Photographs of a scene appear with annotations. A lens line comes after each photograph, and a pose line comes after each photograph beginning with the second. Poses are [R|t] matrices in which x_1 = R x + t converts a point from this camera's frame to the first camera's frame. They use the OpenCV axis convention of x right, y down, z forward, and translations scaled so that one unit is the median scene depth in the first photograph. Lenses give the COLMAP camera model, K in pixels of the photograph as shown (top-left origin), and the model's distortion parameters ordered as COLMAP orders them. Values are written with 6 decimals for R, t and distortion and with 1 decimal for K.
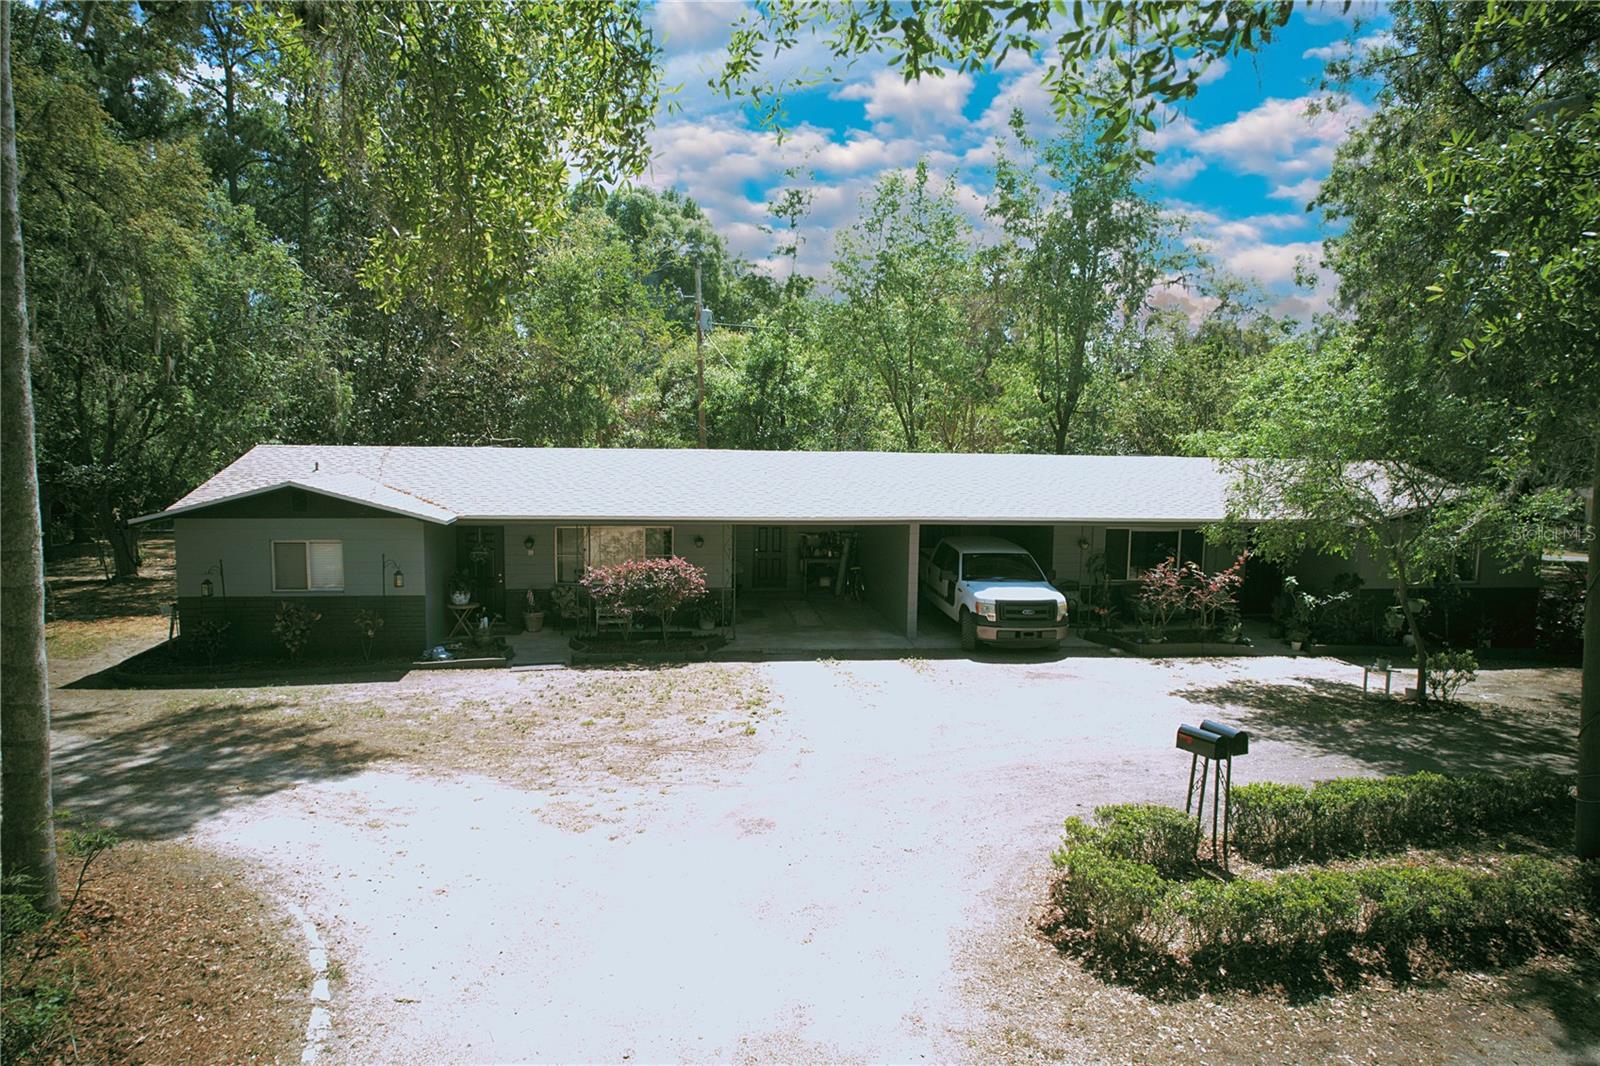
lens RADIAL K [[1014.1, 0, 804.3], [0, 1014.1, 529.7], [0, 0, 1]] dist [-0.043965, 0.017660]
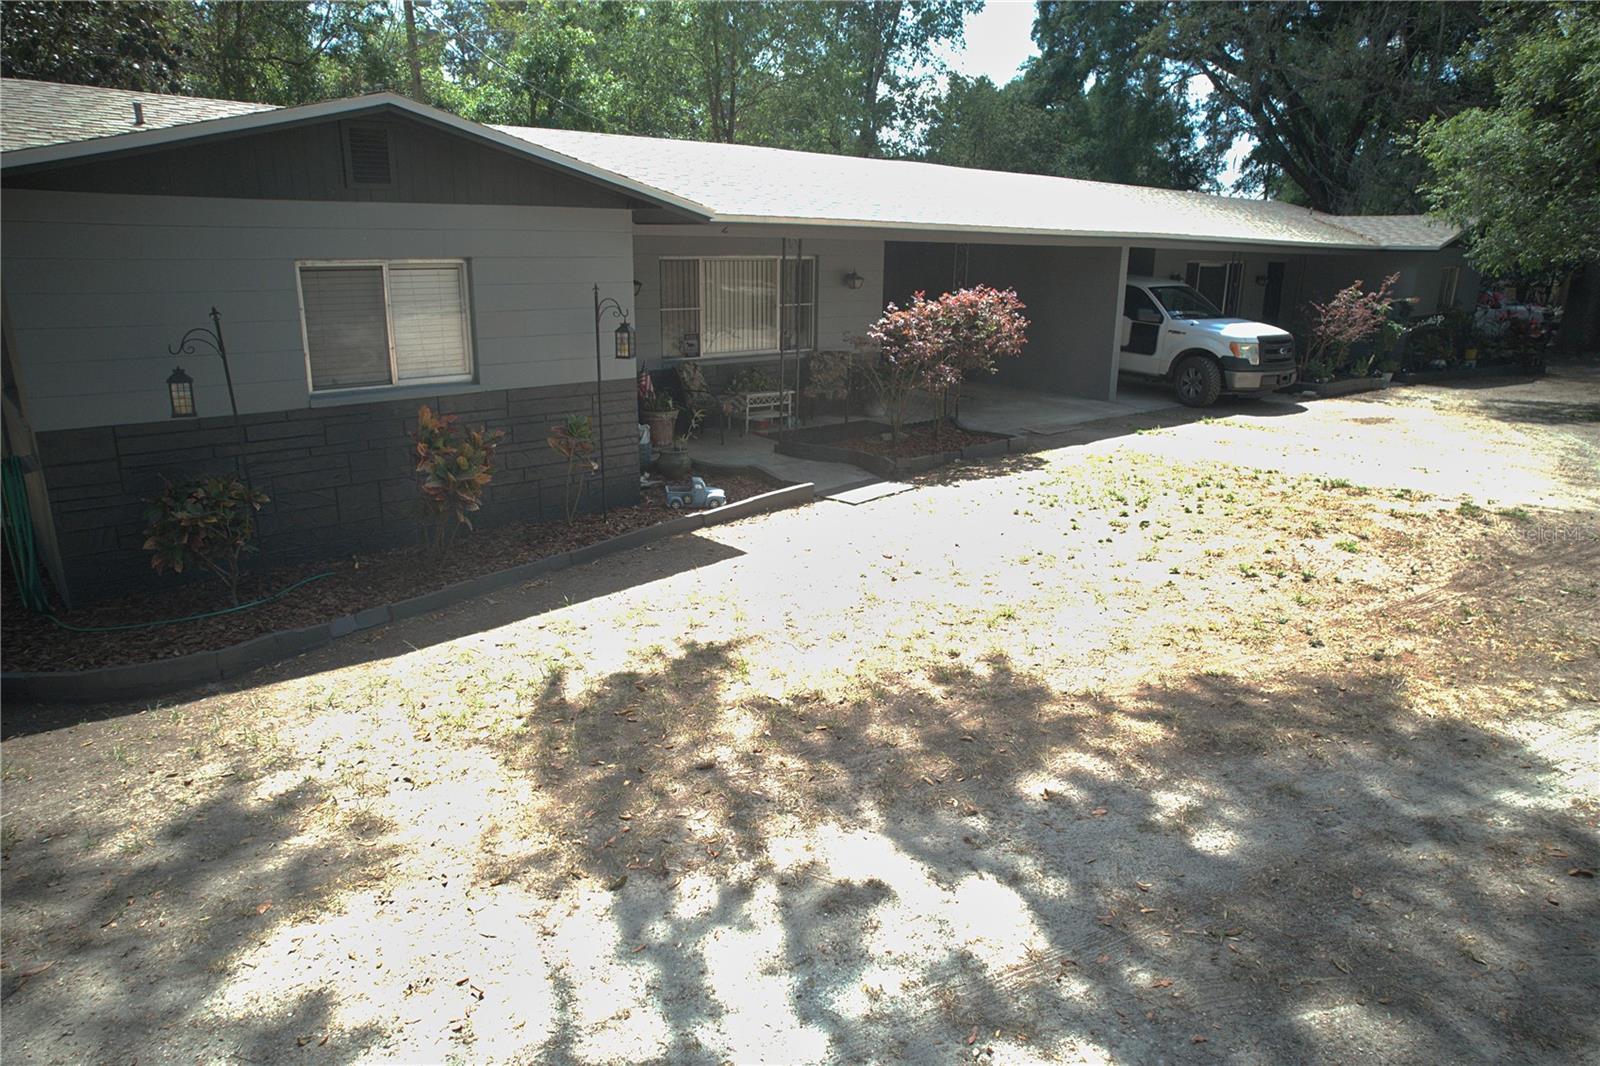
lens RADIAL K [[1014.1, 0, 798.3], [0, 1014.1, 531.1], [0, 0, 1]] dist [-0.043965, 0.017660]
pose [[0.833121, -0.151556, 0.531921, -0.561226], [0.050047, 0.978437, 0.200392, 0.042501], [-0.550822, -0.140330, 0.822741, 0.532626]]
